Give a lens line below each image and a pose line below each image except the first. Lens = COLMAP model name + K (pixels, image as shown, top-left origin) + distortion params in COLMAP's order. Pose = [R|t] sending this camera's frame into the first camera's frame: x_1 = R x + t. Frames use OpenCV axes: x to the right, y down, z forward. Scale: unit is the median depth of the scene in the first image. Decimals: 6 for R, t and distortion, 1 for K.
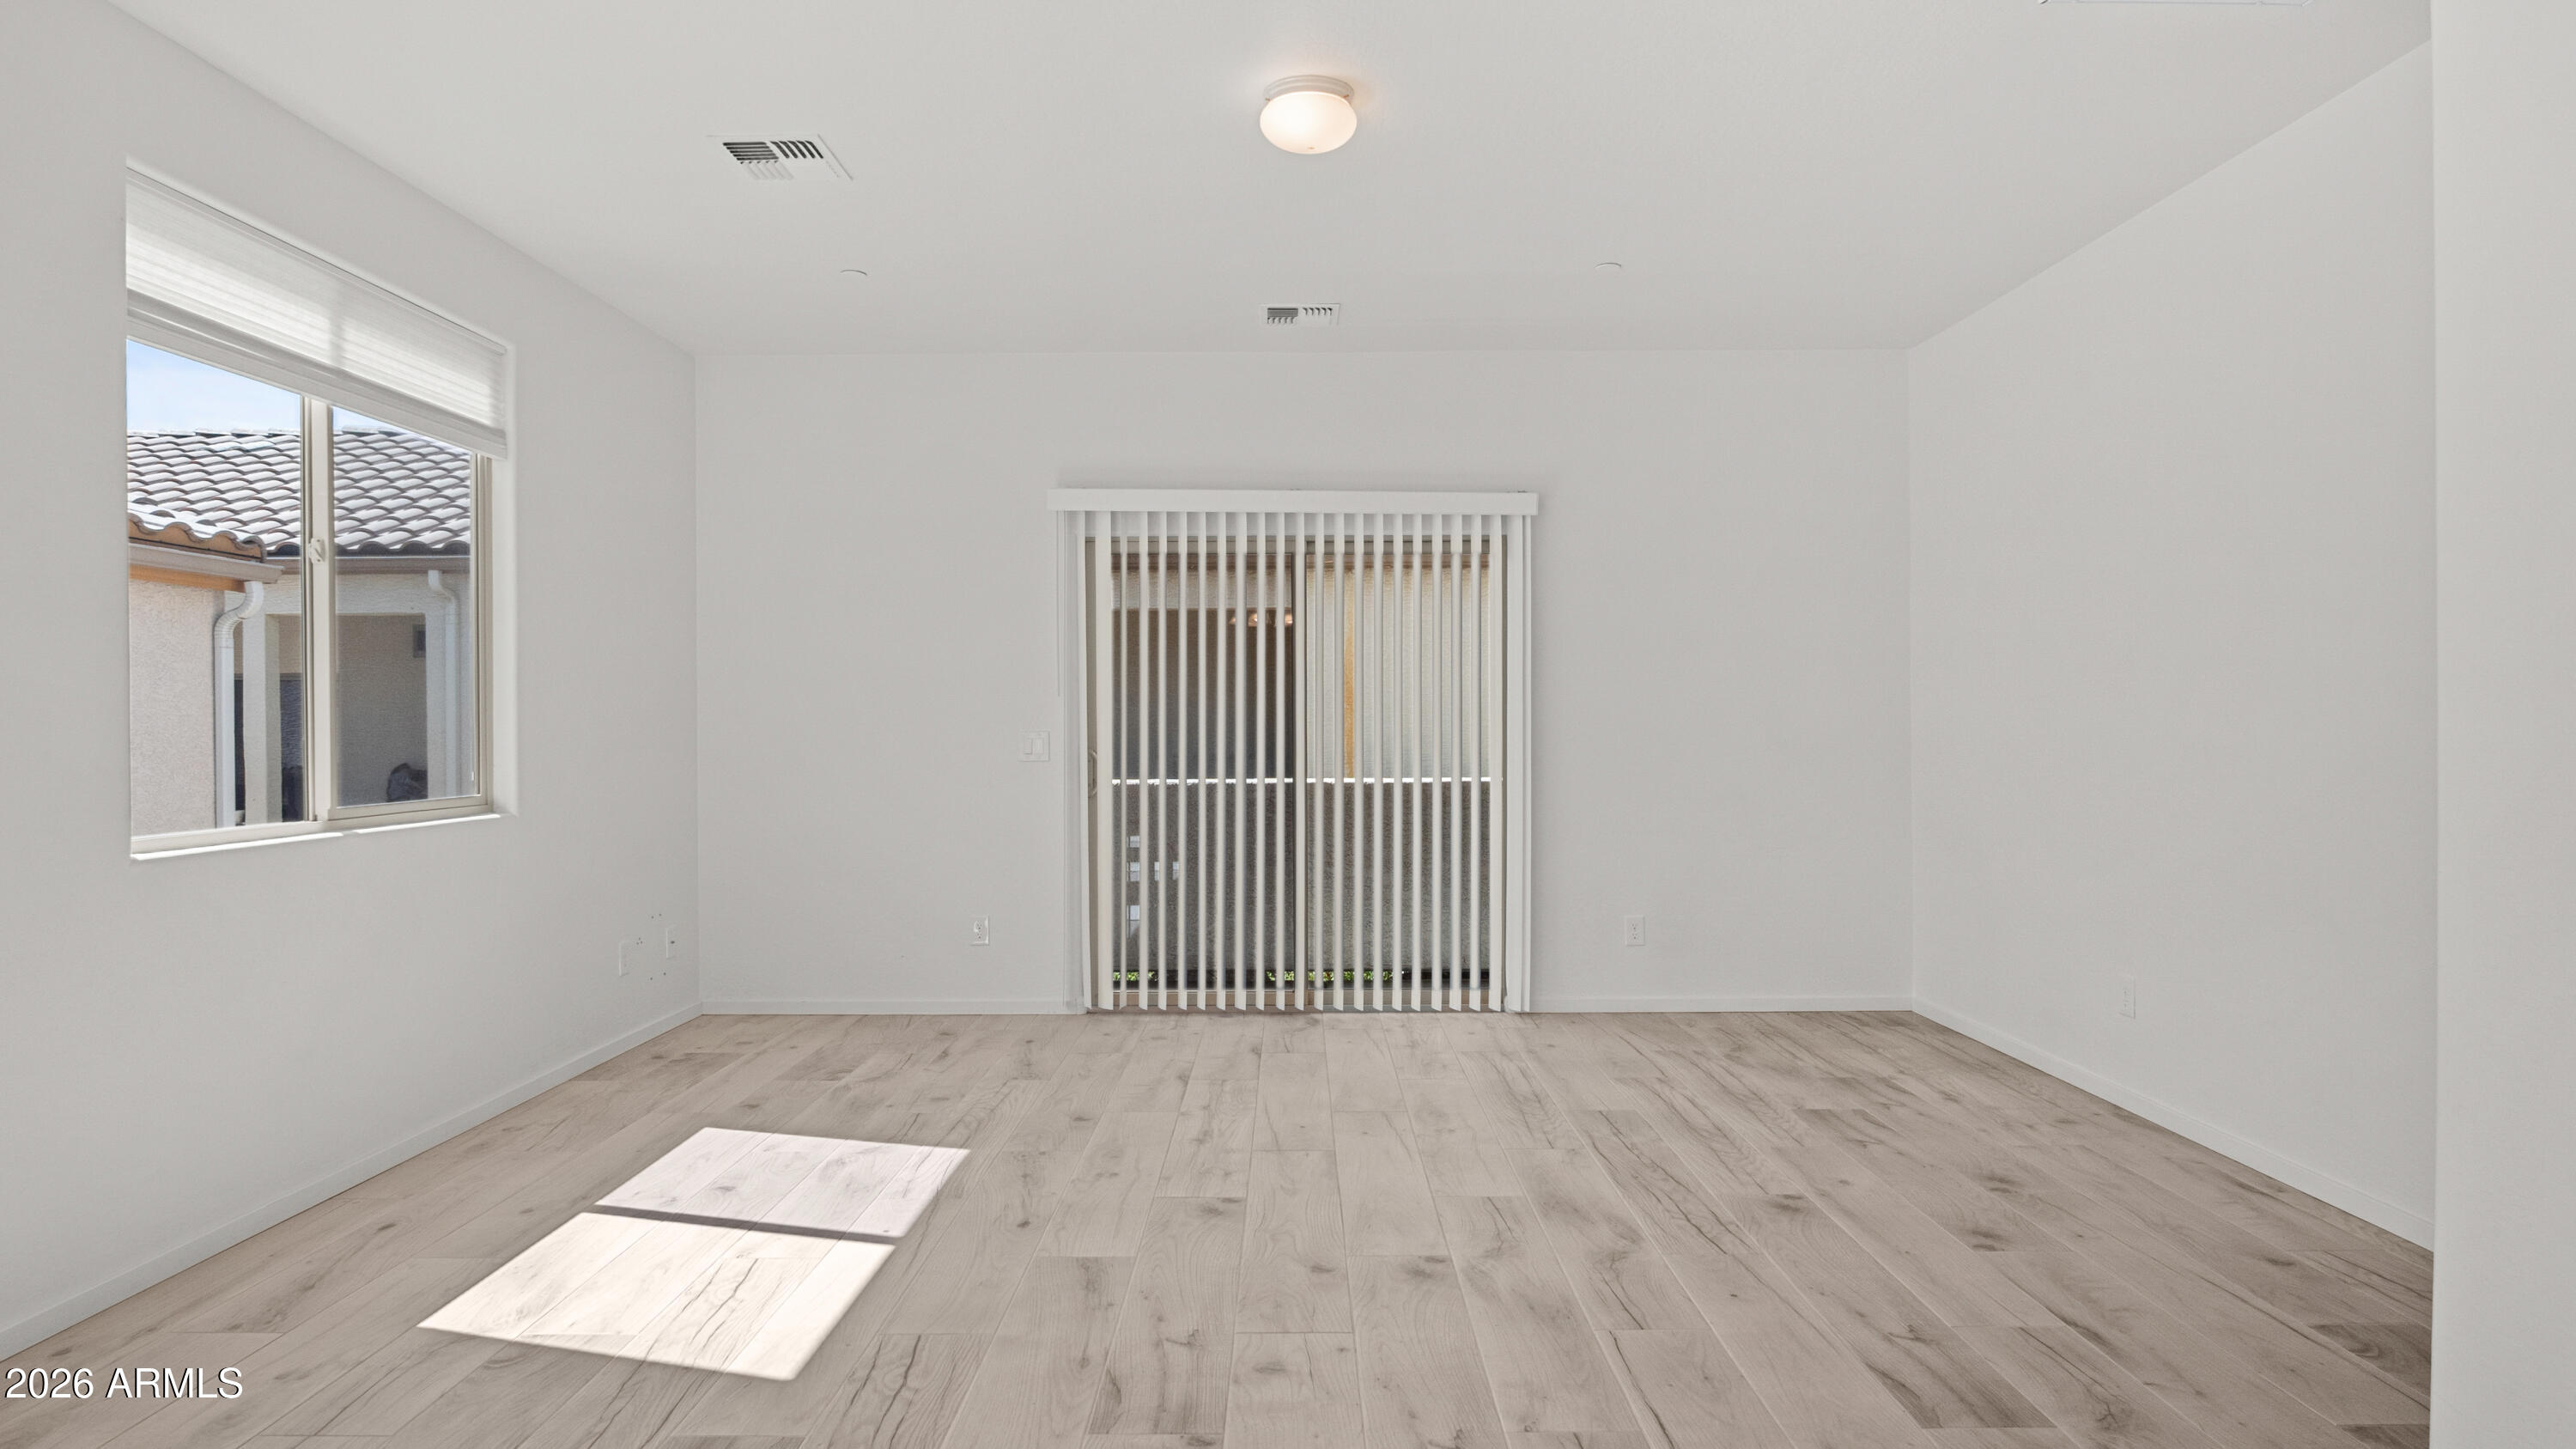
lens RADIAL K [[1419.6, 0, 1289.6], [0, 1419.6, 730.7], [0, 0, 1]] dist [-0.011723, 0.000667]
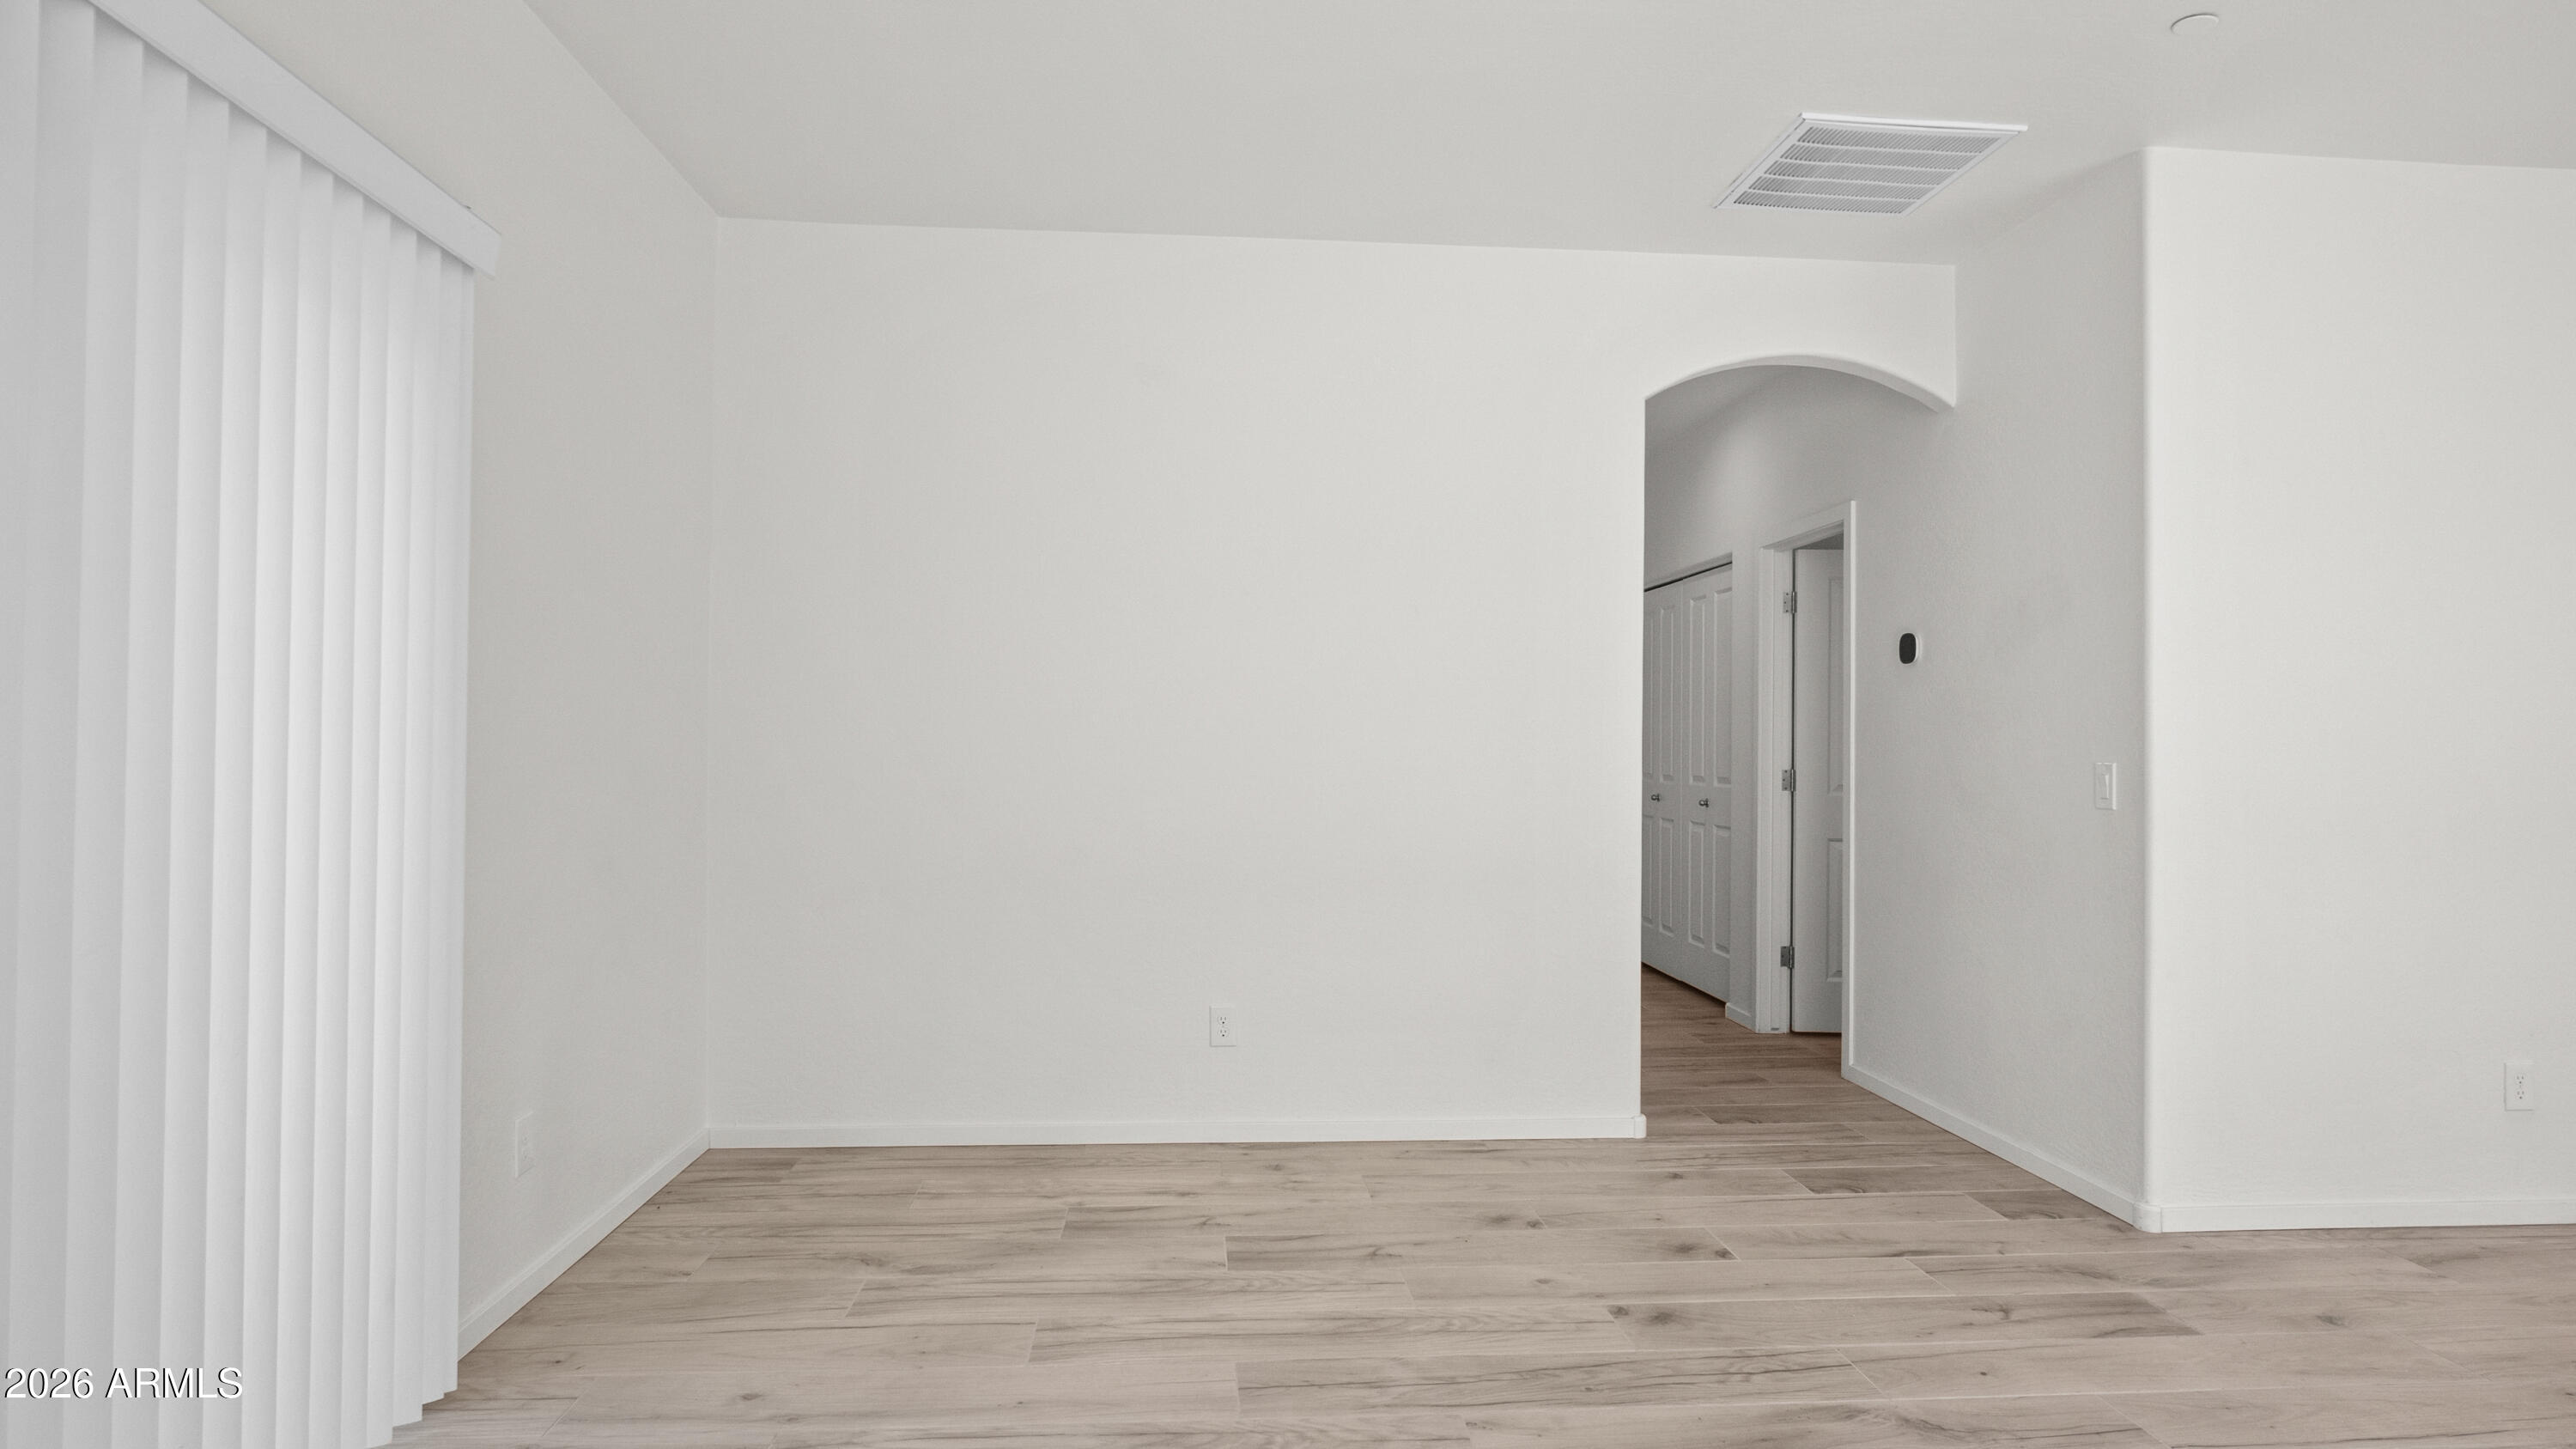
lens RADIAL K [[1419.6, 0, 1287.6], [0, 1419.6, 725.9], [0, 0, 1]] dist [-0.011723, 0.000667]
pose [[-0.075660, 0.014097, 0.997034, -0.441287], [-0.003659, 0.999889, -0.014415, -0.005868], [-0.997127, -0.004739, -0.075600, 1.170942]]
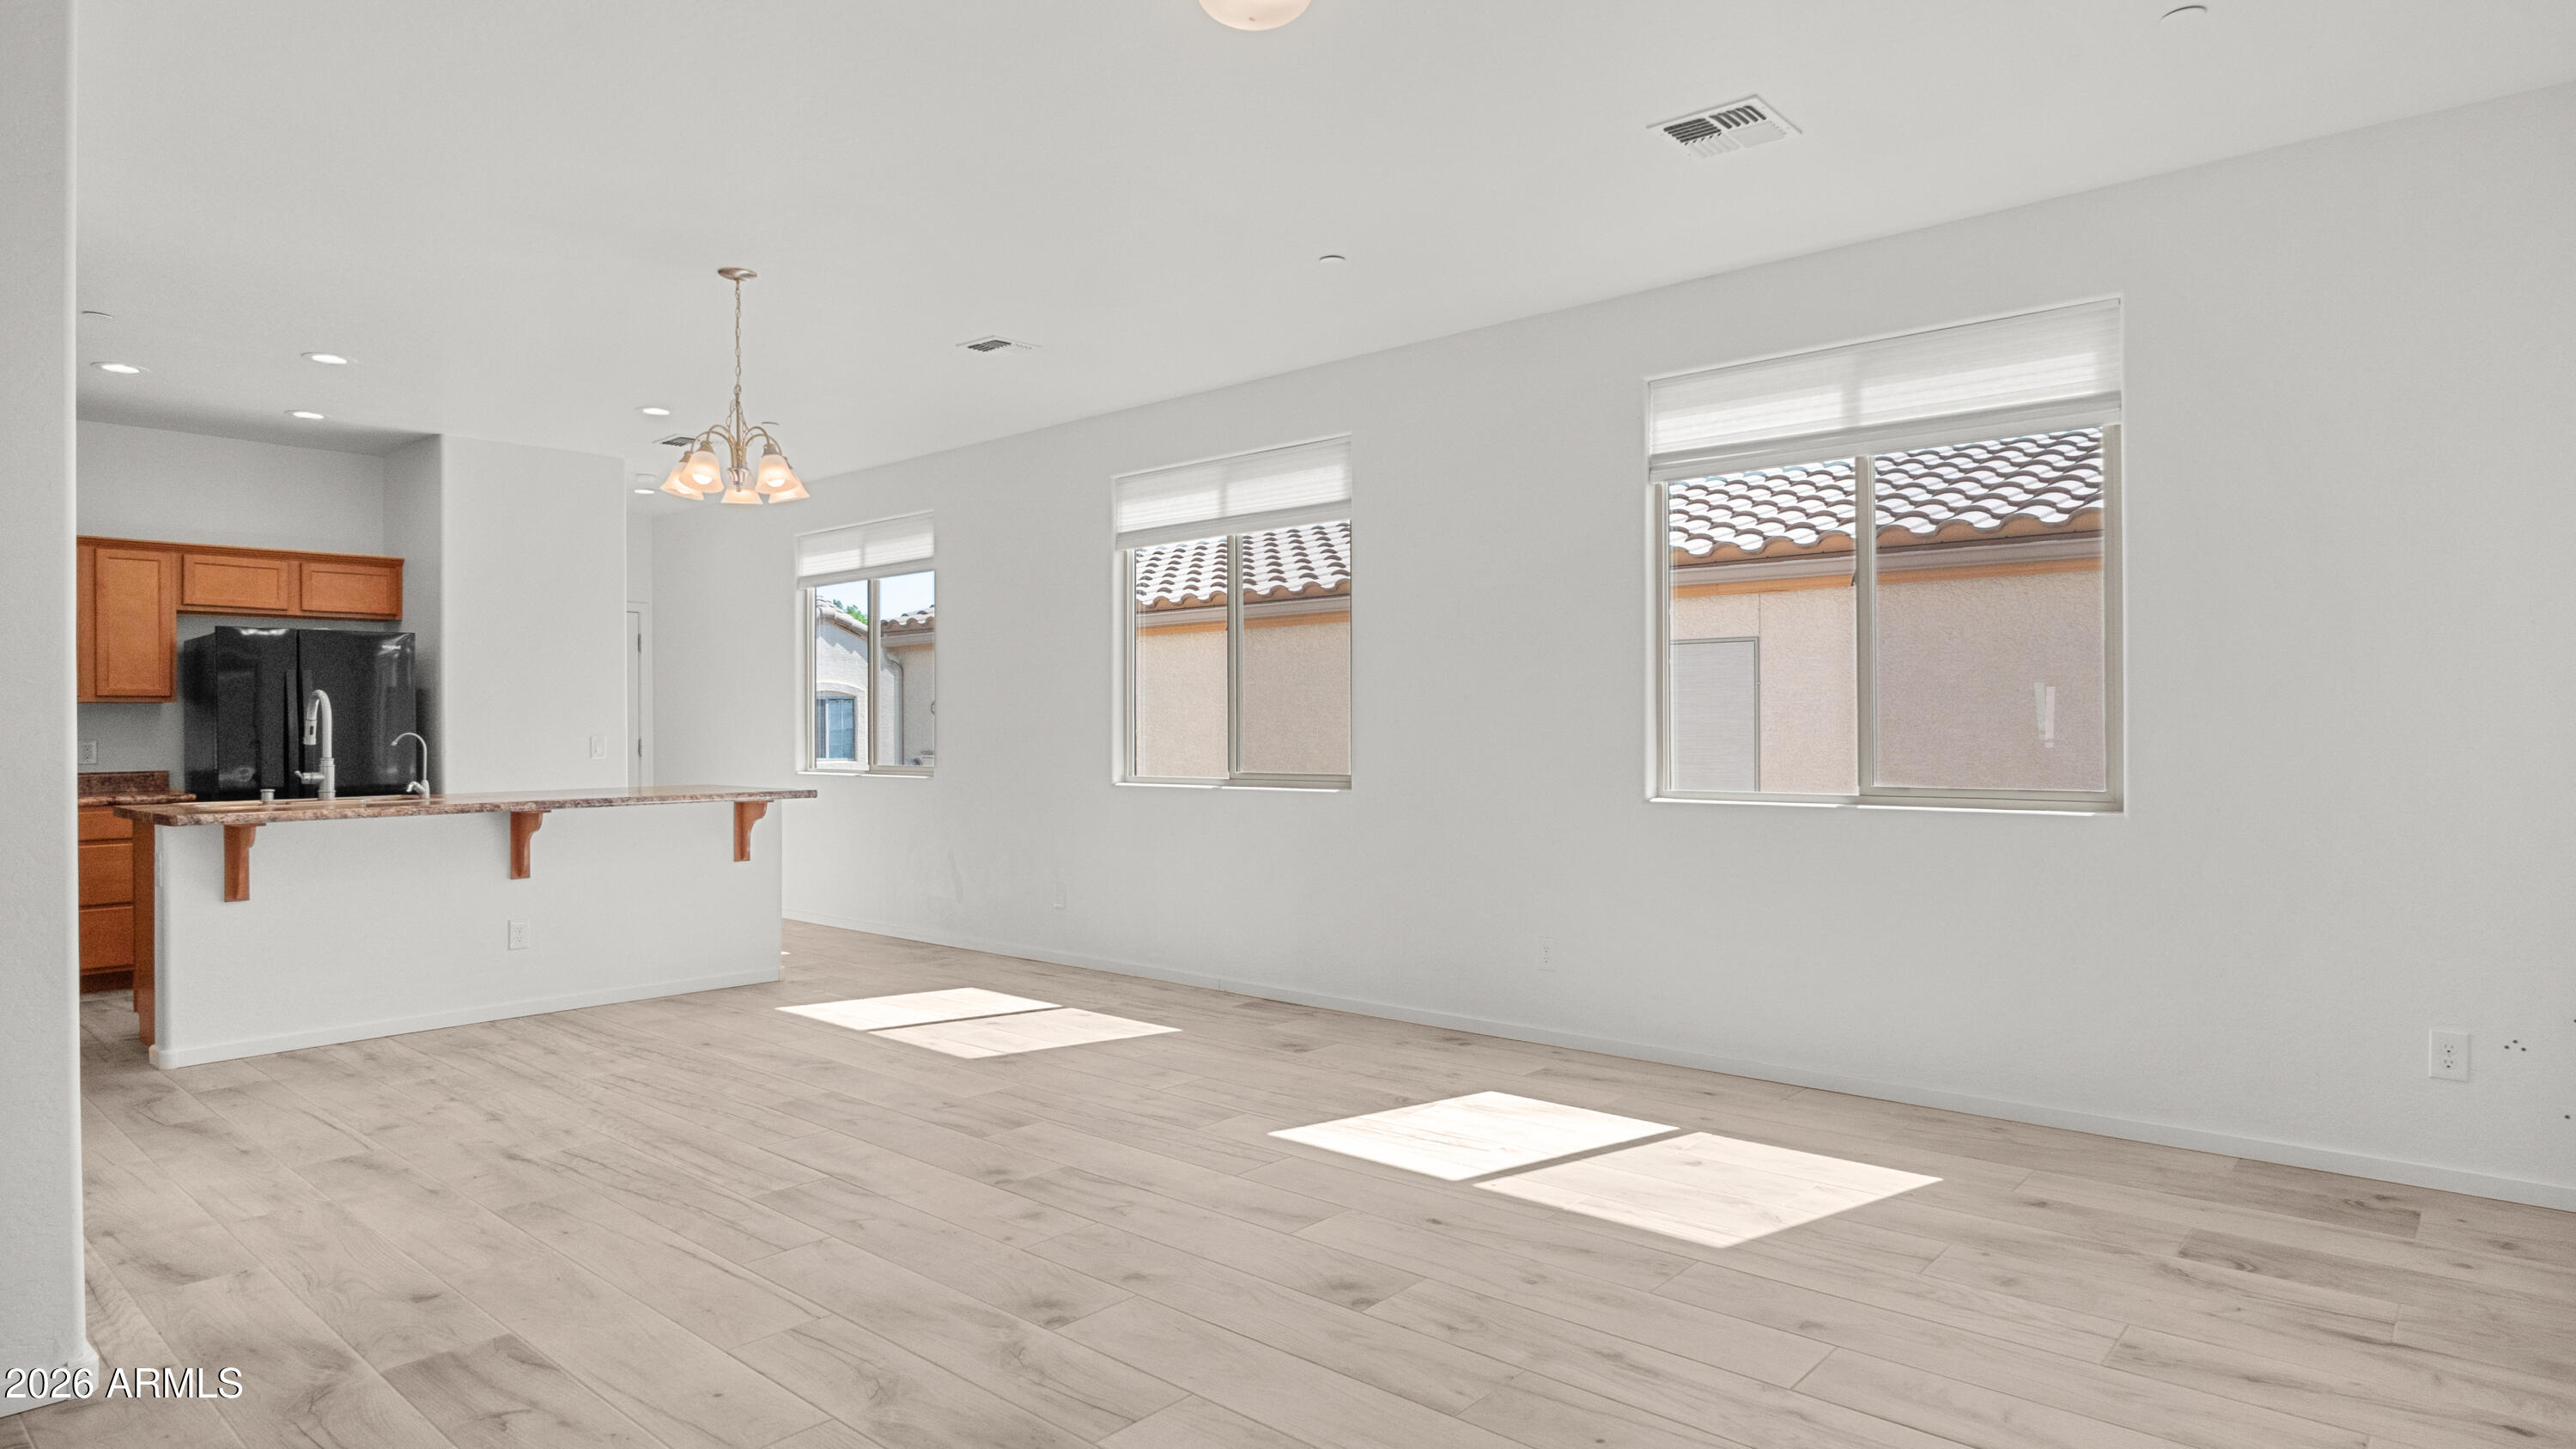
lens RADIAL K [[1419.6, 0, 1287.5], [0, 1419.6, 716.6], [0, 0, 1]] dist [-0.011723, 0.000667]
pose [[-0.661880, 0.004024, -0.749599, 0.557732], [0.005057, 0.999987, 0.000903, -0.008340], [0.749593, -0.003194, -0.661891, 1.403897]]
